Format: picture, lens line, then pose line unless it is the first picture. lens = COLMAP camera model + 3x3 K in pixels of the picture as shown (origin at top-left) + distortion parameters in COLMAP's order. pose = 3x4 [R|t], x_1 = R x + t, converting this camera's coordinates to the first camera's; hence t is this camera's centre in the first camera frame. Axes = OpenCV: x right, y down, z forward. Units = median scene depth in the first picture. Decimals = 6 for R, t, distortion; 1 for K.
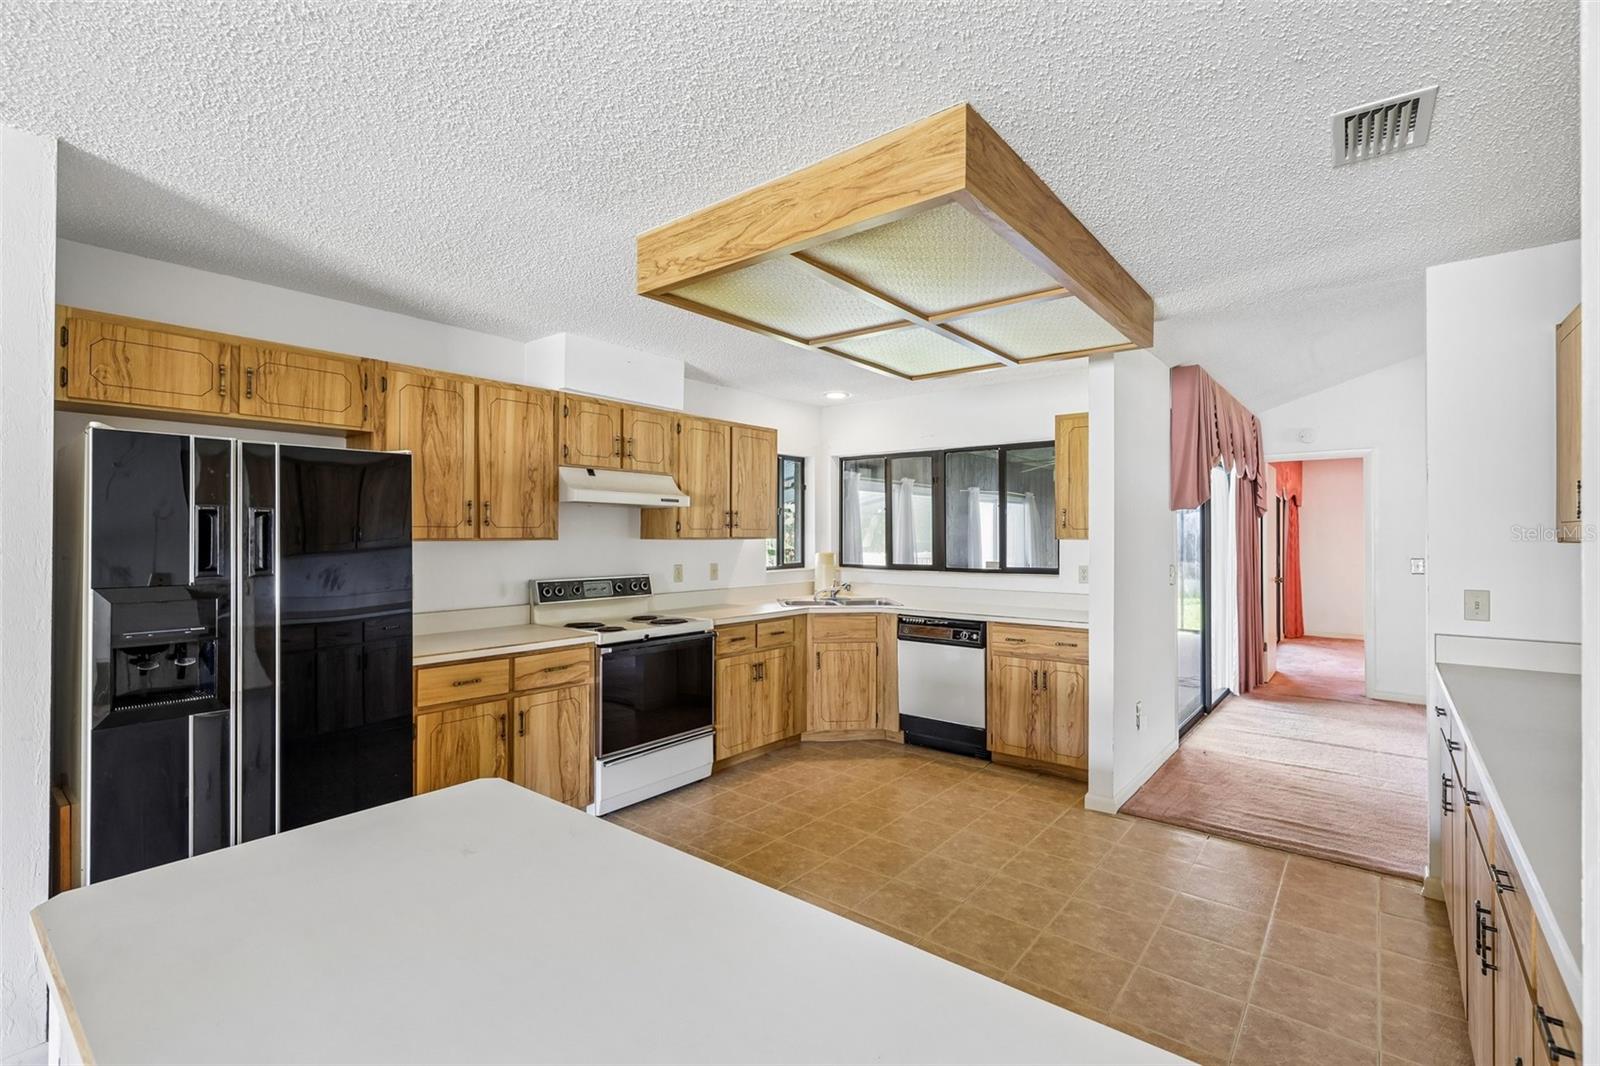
lens RADIAL K [[730.6, 0, 792.6], [0, 730.6, 523.0], [0, 0, 1]] dist [0.000124, 0.000033]
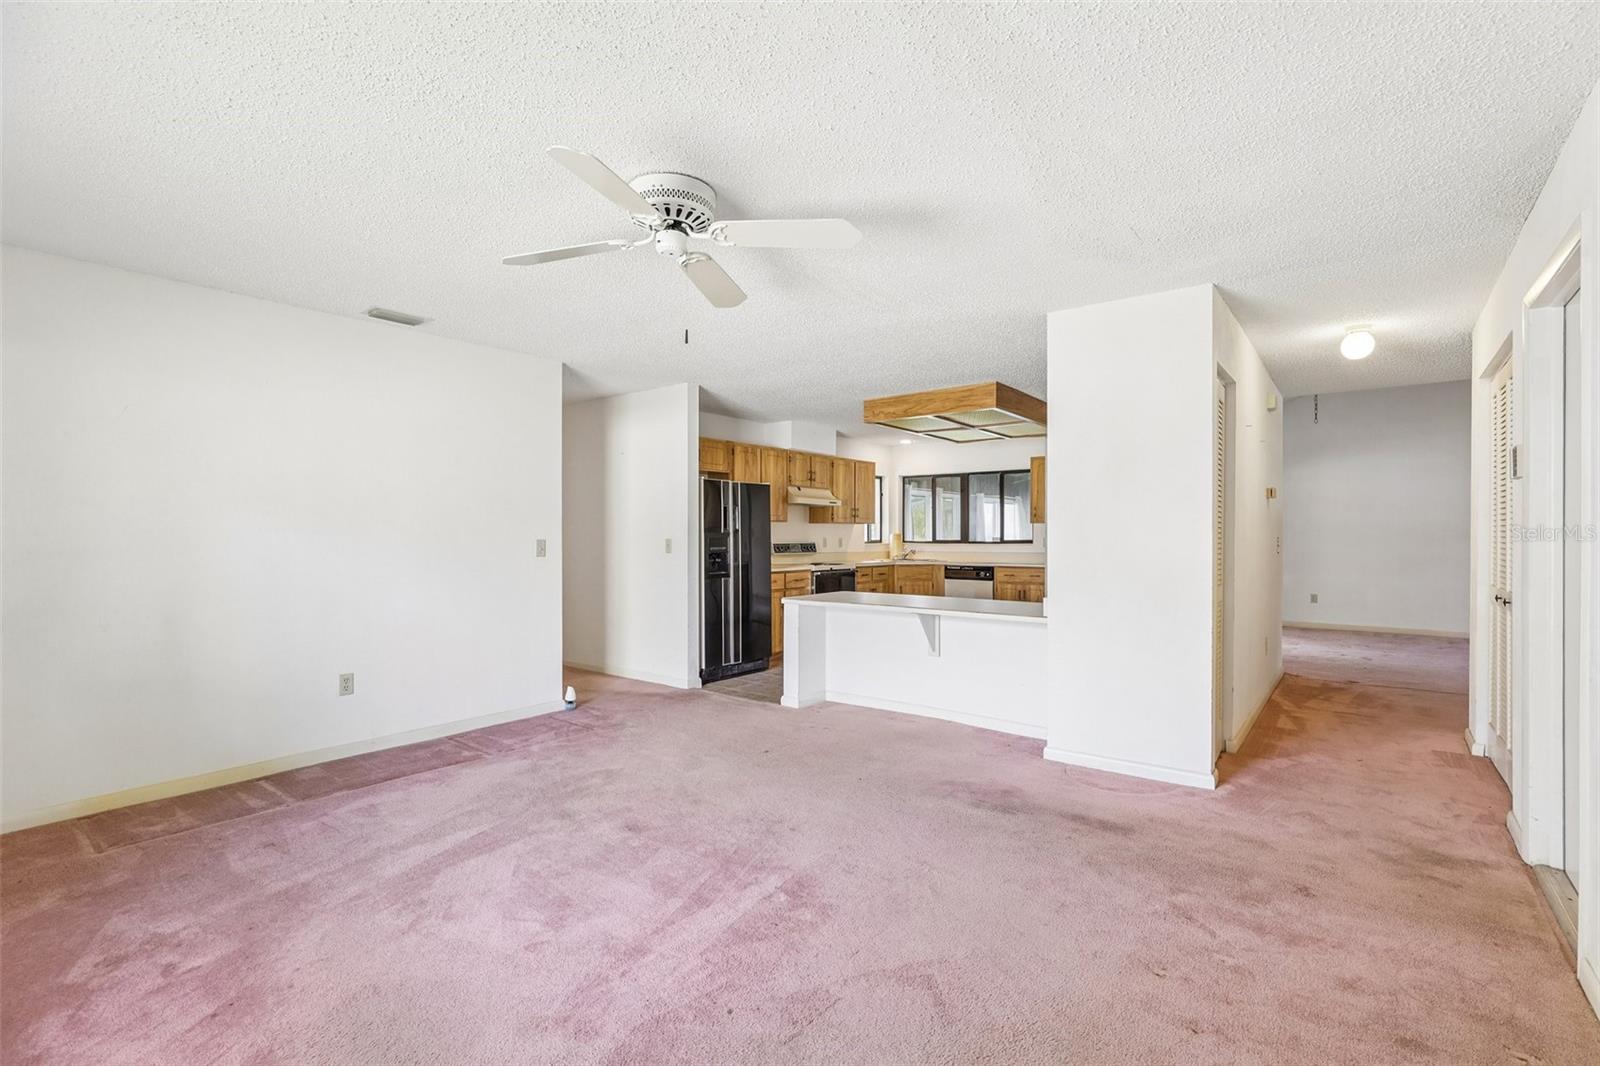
lens RADIAL K [[706.8, 0, 800.0], [0, 706.8, 533.0], [0, 0, 1]] dist [-0.000362, -0.000002]
pose [[0.999934, -0.002076, 0.011343, -0.253053], [0.001930, 0.999916, 0.012852, 0.023547], [-0.011368, -0.012830, 0.999853, -0.808619]]
